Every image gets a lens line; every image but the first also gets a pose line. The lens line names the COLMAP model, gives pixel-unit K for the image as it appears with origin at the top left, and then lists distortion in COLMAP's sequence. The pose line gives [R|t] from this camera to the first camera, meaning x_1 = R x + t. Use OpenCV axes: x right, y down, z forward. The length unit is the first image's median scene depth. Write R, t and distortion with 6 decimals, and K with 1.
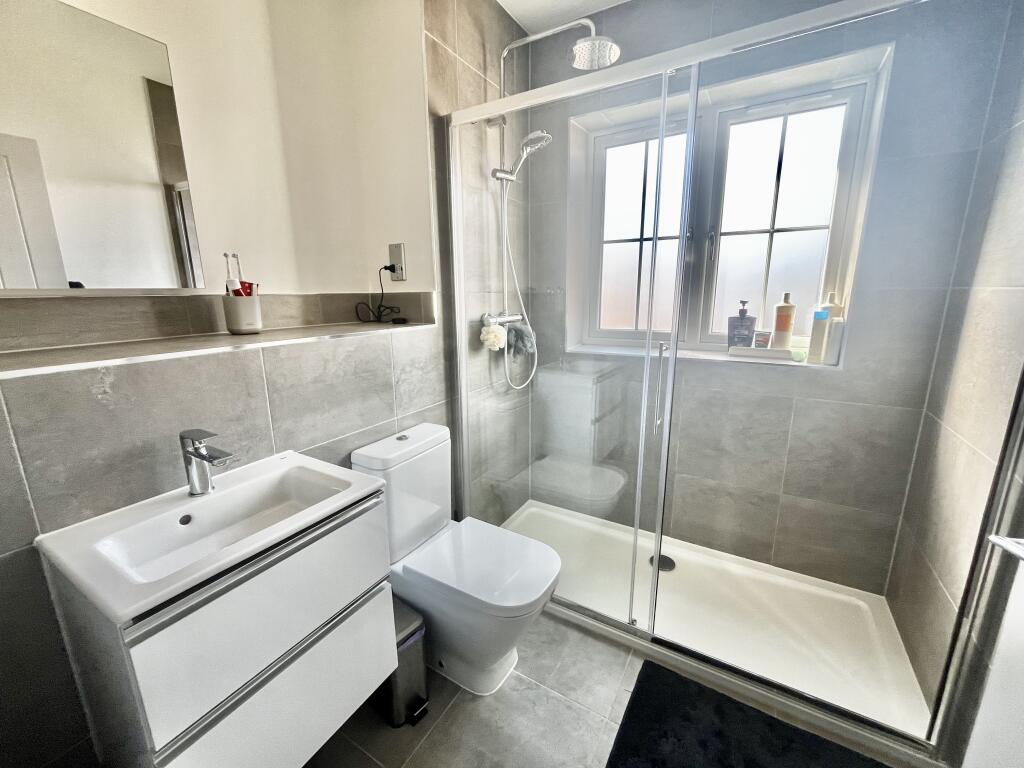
lens RADIAL K [[415.3, 0, 510.0], [0, 415.3, 383.9], [0, 0, 1]] dist [-0.004454, -0.000027]
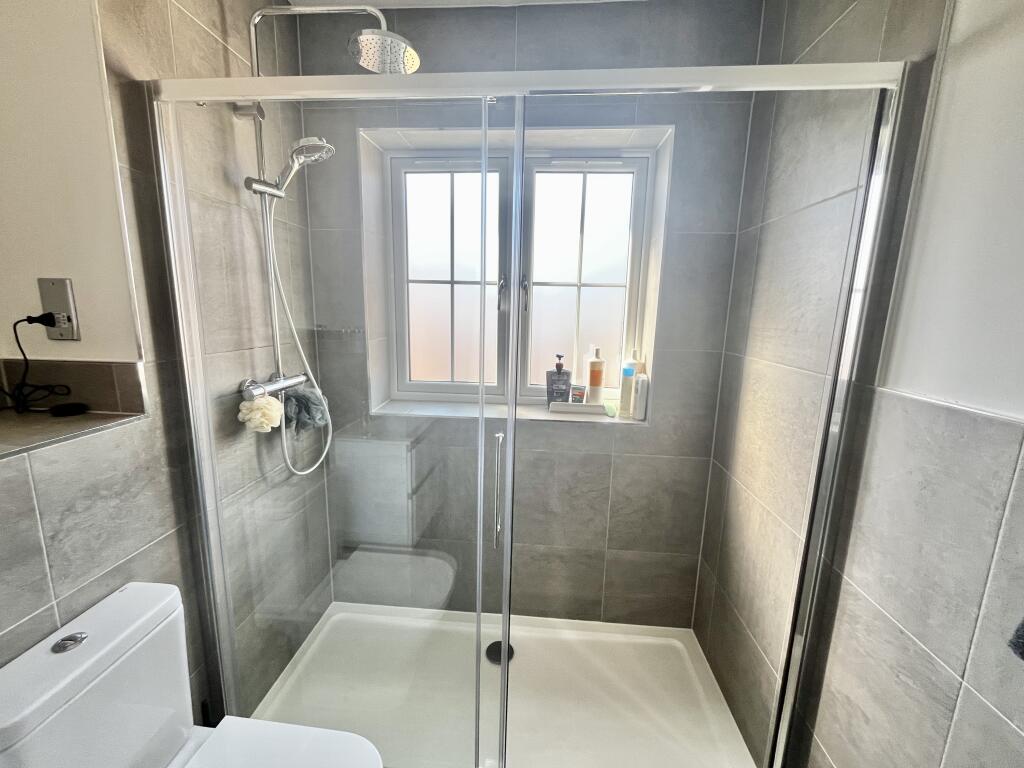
lens RADIAL K [[415.3, 0, 510.0], [0, 415.3, 383.9], [0, 0, 1]] dist [-0.004454, -0.000027]
pose [[0.895381, -0.050229, 0.442458, 0.029943], [0.066007, 0.997612, -0.020326, -0.125685], [-0.440381, 0.047405, 0.896559, 0.194188]]
